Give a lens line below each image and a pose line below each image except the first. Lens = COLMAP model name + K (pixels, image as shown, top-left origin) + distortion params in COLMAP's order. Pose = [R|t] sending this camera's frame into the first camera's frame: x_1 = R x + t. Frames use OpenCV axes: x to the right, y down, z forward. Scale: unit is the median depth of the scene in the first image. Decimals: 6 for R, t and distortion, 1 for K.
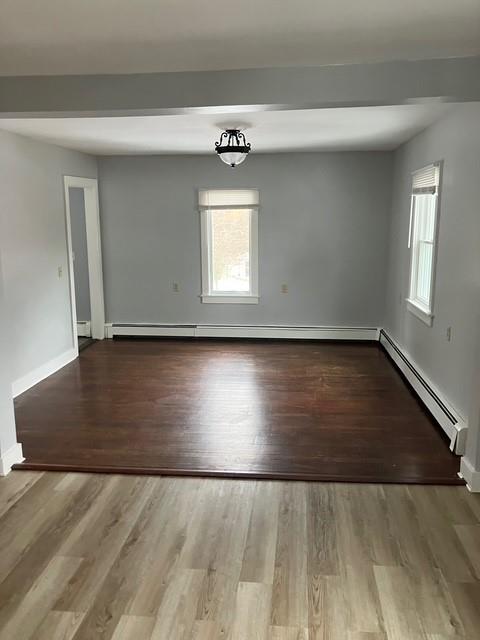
lens RADIAL K [[537.3, 0, 240.3], [0, 537.3, 320.5], [0, 0, 1]] dist [0.014171, 0.004997]
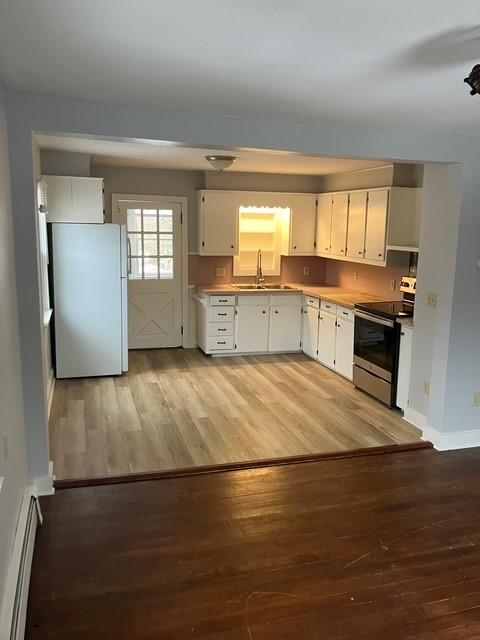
lens RADIAL K [[537.3, 0, 240.7], [0, 537.3, 319.7], [0, 0, 1]] dist [0.014171, 0.004997]
pose [[-0.922580, 0.052007, -0.382285, 0.586018], [-0.088801, 0.935643, 0.341595, -0.507328], [0.375447, 0.349096, -0.858587, 2.442043]]
